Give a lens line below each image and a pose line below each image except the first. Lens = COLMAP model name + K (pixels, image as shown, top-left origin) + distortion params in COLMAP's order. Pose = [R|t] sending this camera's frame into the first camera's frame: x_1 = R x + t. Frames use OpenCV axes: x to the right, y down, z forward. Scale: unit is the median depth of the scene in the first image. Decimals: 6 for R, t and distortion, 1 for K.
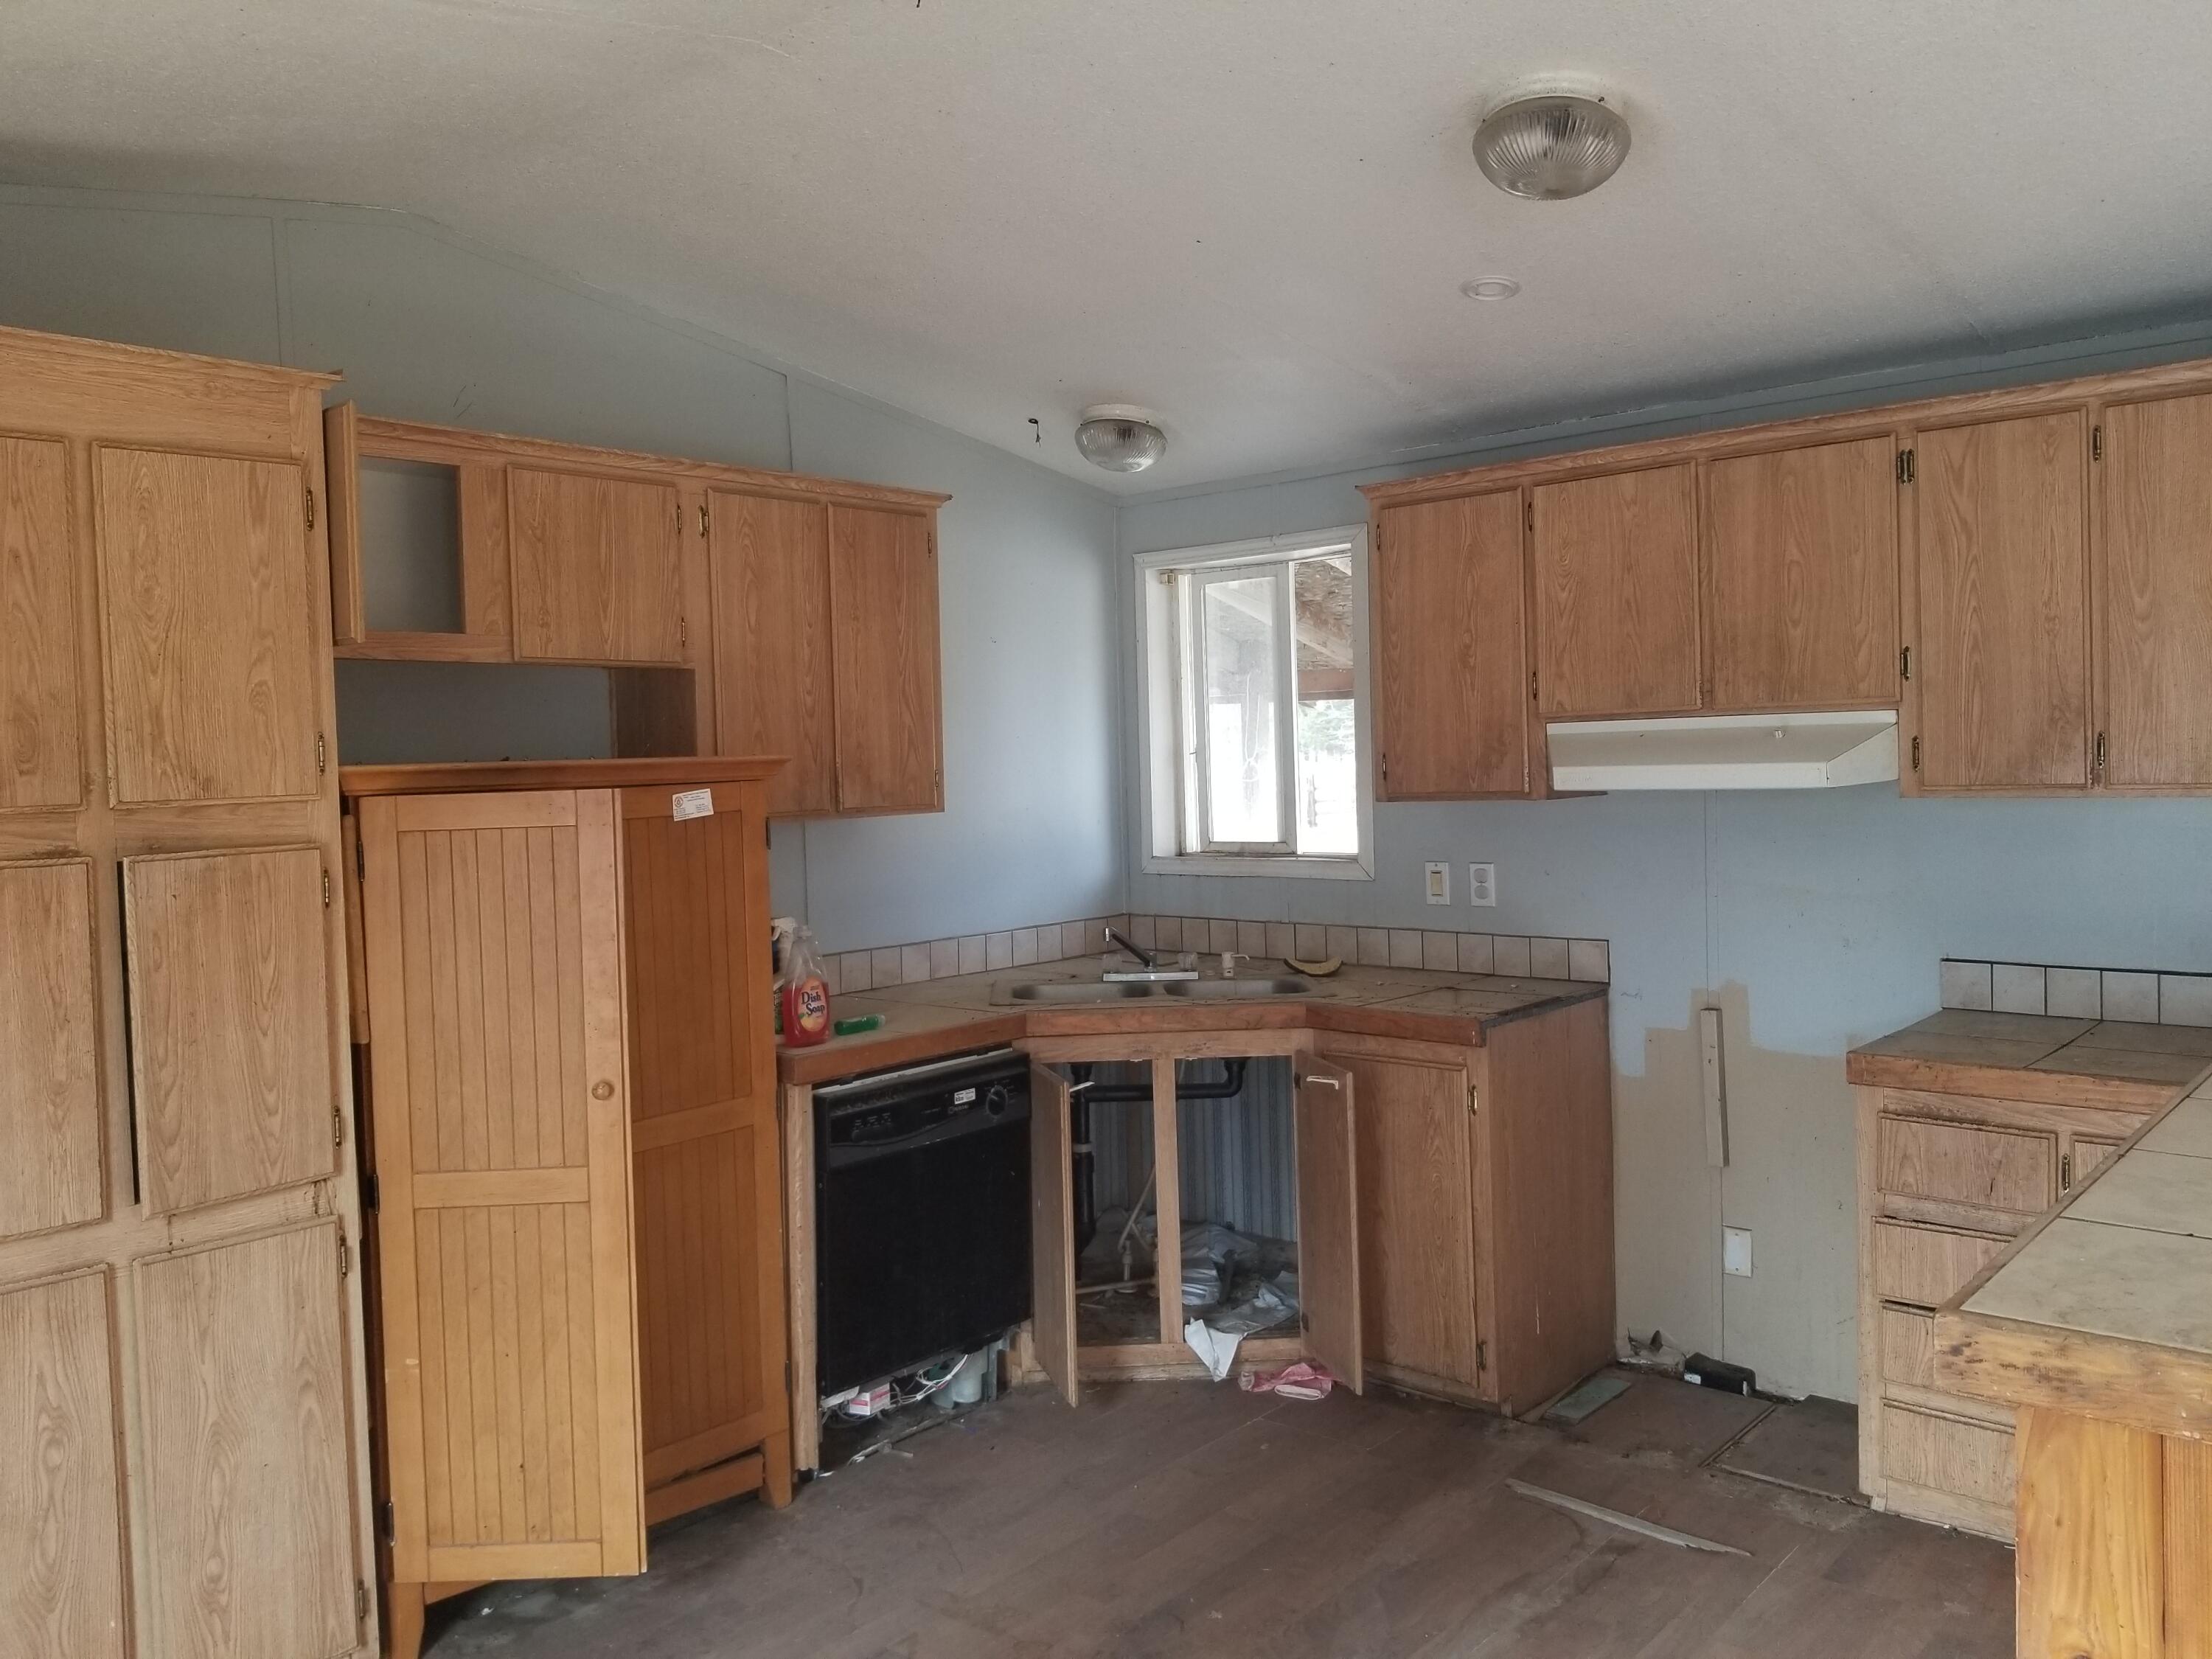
lens RADIAL K [[1703.8, 0, 1105.2], [0, 1703.8, 813.2], [0, 0, 1]] dist [0.074322, -0.116637]
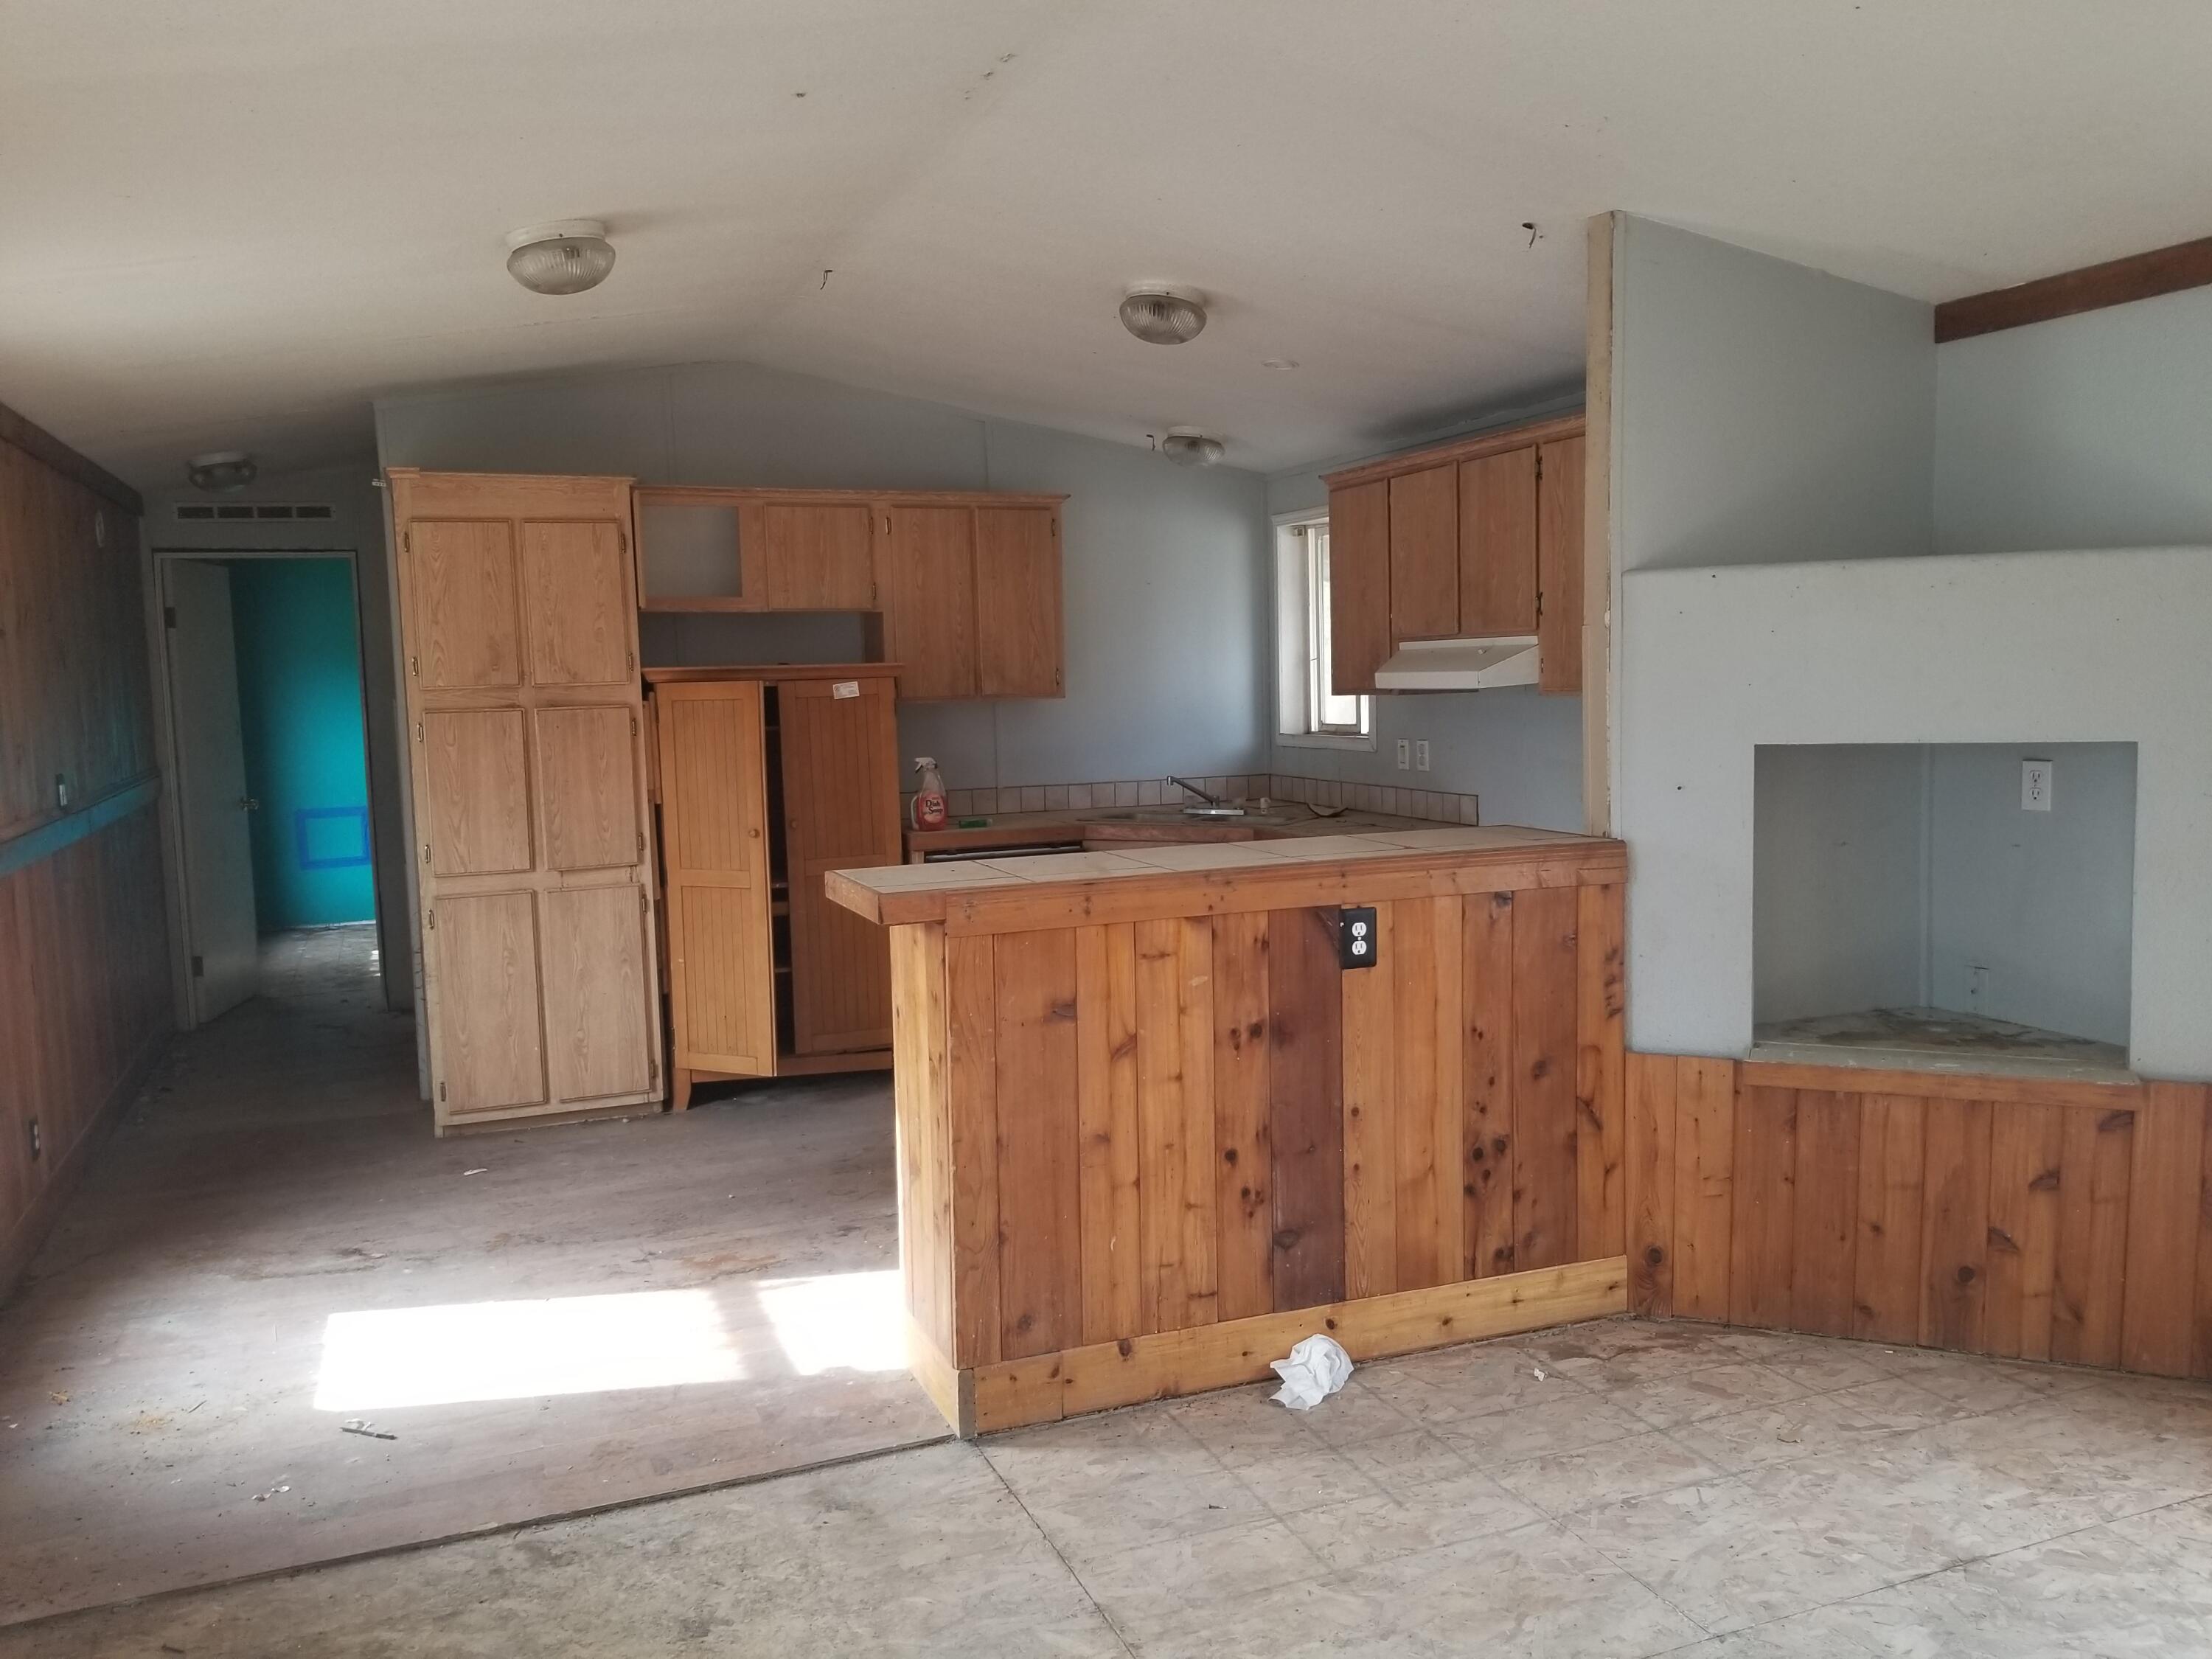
lens RADIAL K [[1686.8, 0, 1106.0], [0, 1686.8, 829.5], [0, 0, 1]] dist [0.075721, 0.000124]
pose [[0.892997, 0.049113, -0.447375, 0.938463], [-0.016843, 0.996979, 0.075827, 0.002087], [0.449747, -0.060178, 0.891126, -0.555247]]
